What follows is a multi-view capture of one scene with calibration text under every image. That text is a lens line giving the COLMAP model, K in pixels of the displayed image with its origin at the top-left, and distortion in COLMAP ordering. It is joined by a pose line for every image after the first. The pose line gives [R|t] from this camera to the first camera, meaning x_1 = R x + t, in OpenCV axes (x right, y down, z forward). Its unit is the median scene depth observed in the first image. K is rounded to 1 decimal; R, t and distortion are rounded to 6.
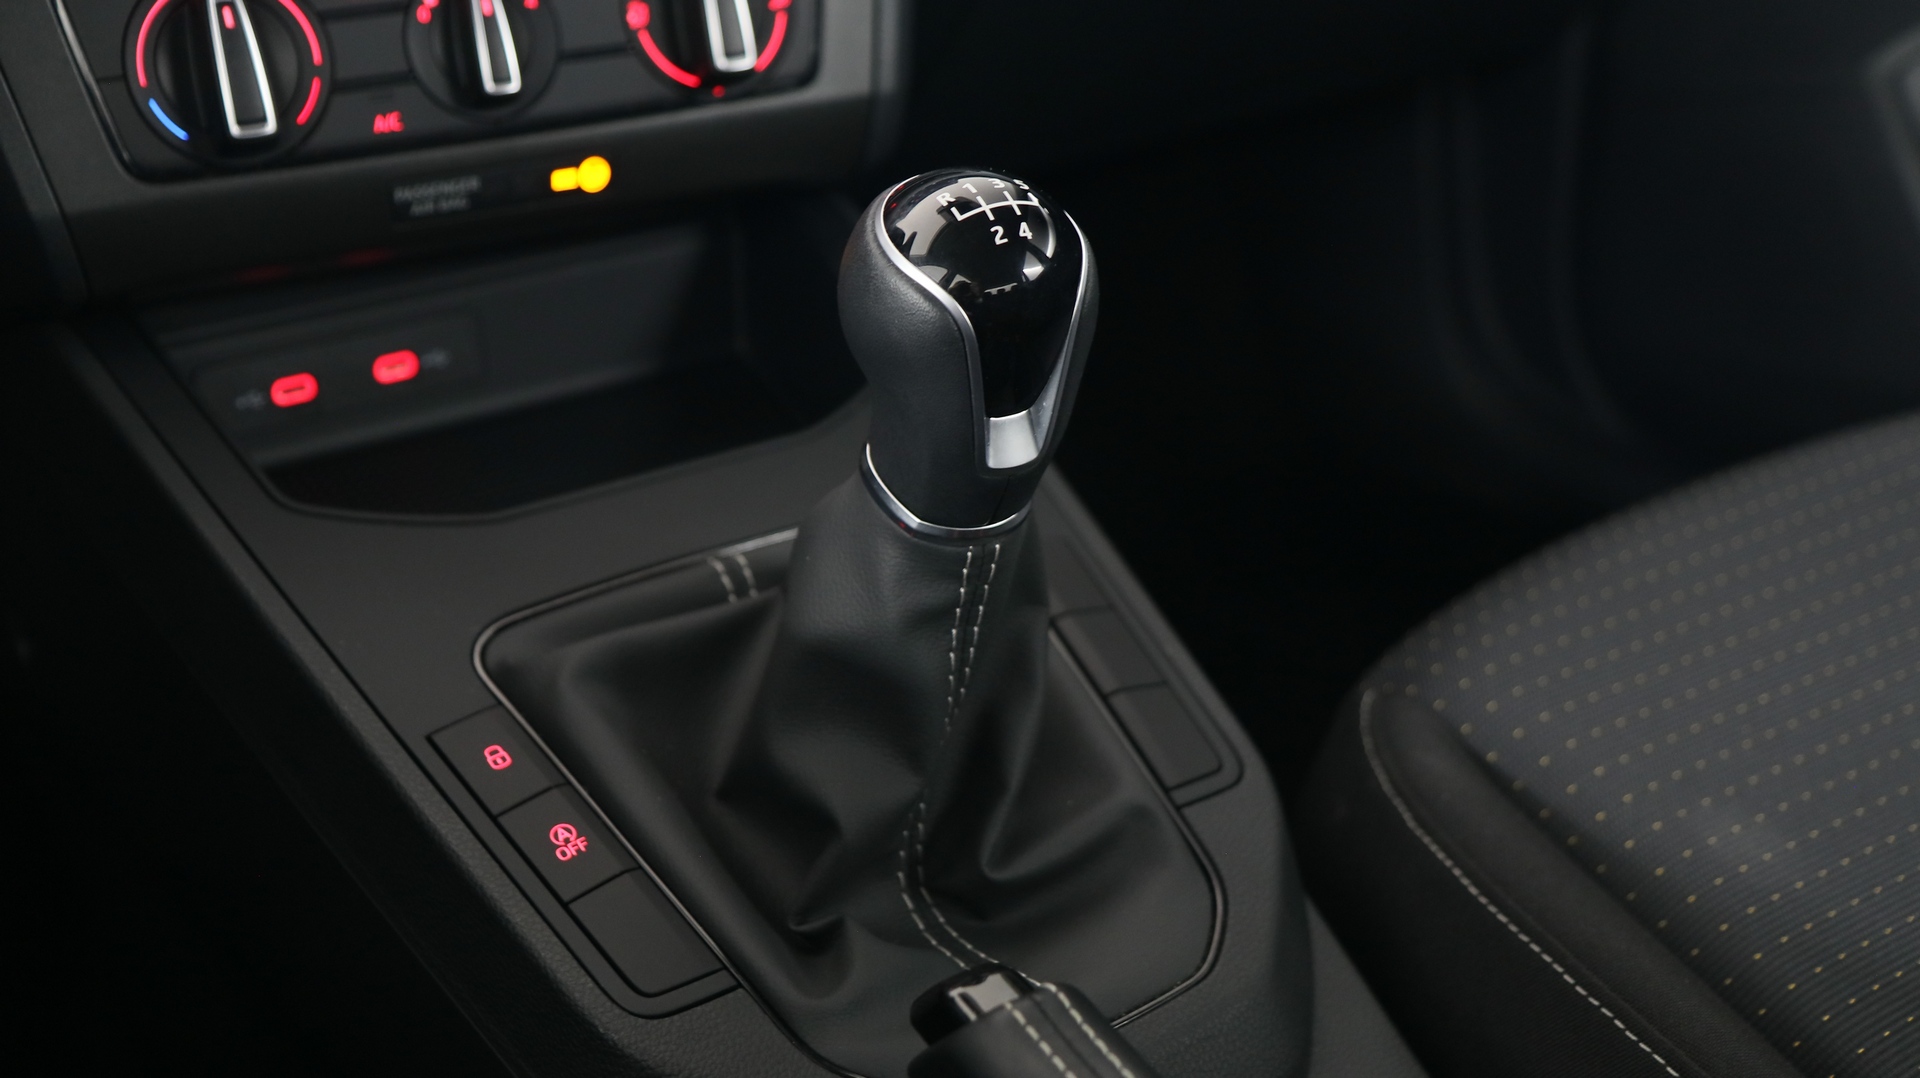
lens RADIAL K [[2377.7, 0, 960.0], [0, 2377.7, 539.0], [0, 0, 1]] dist [0.019602, 0.028506]
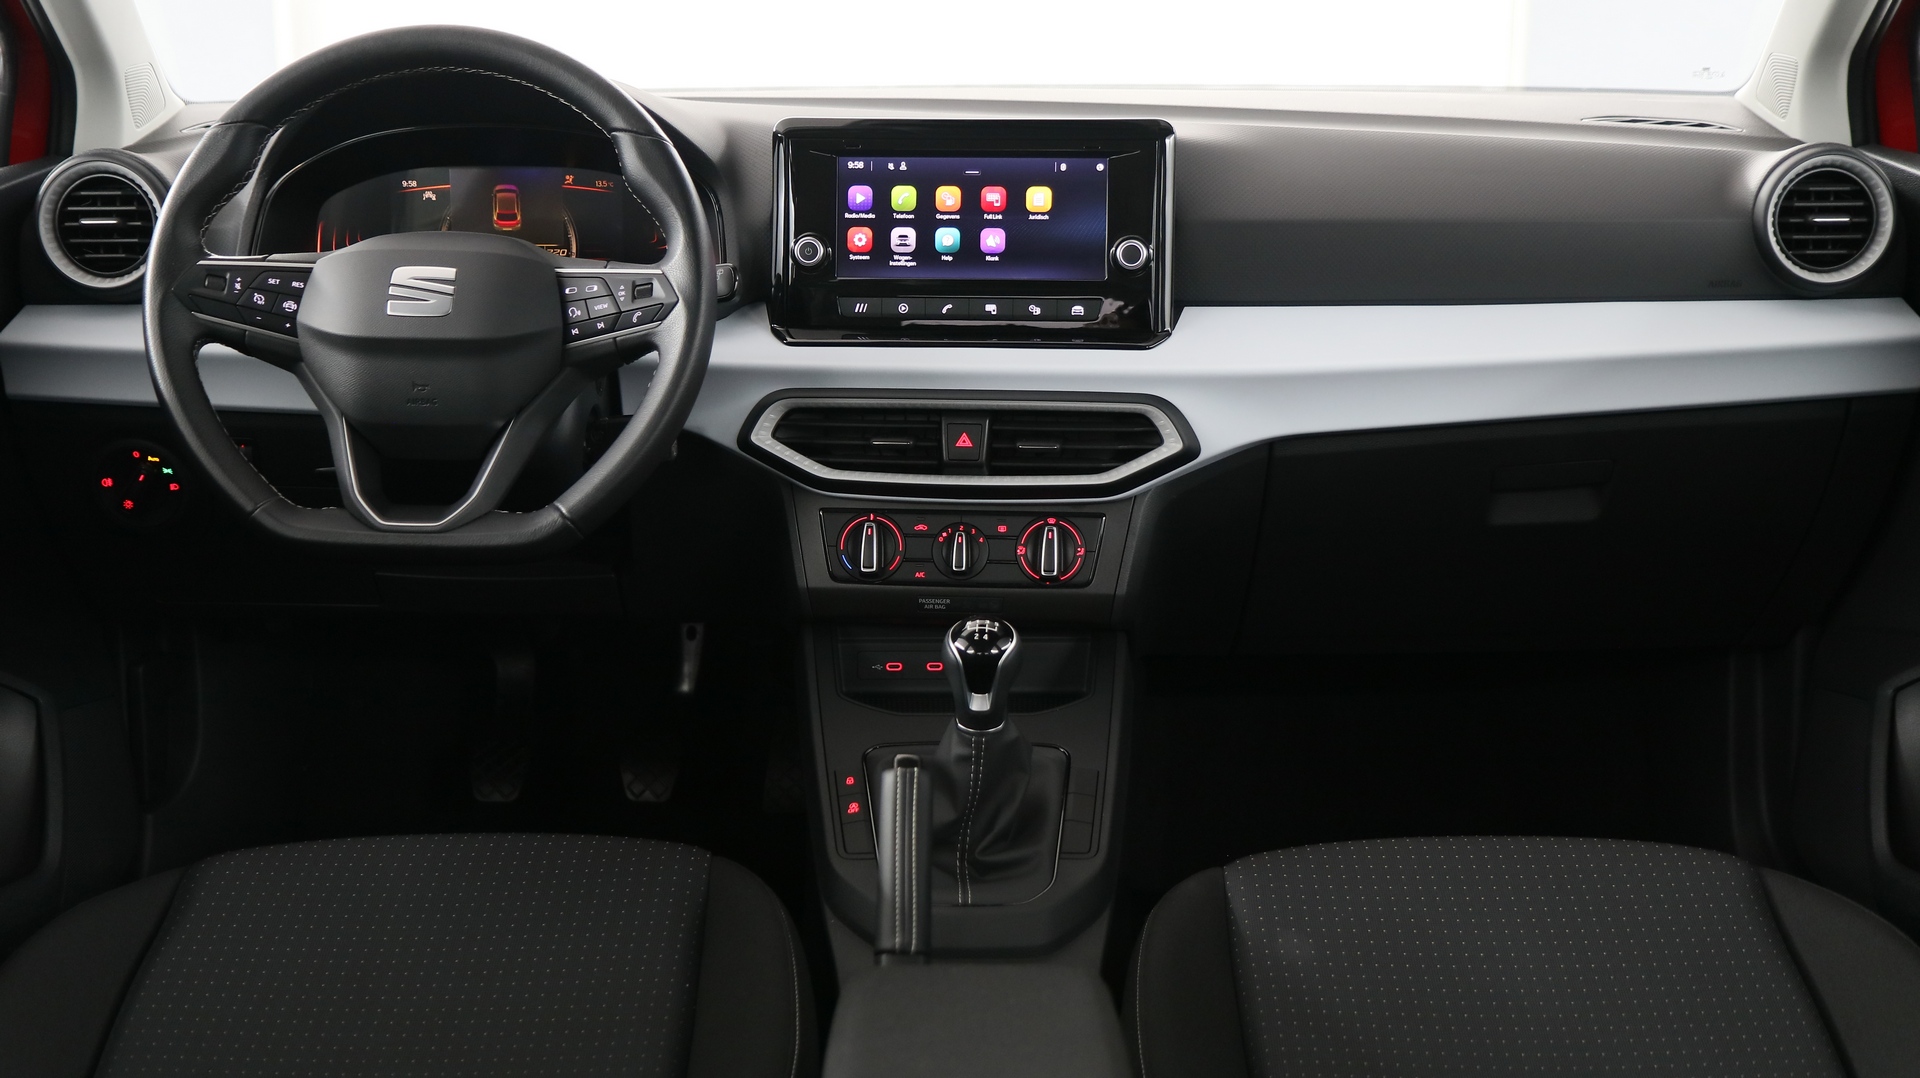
lens RADIAL K [[2397.3, 0, 960.0], [0, 2397.3, 539.0], [0, 0, 1]] dist [0.068436, -0.008825]
pose [[0.814220, 0.149080, -0.561089, 1.375687], [-0.253280, 0.960859, -0.112249, 0.089948], [0.522393, 0.233508, 0.820109, -1.300560]]
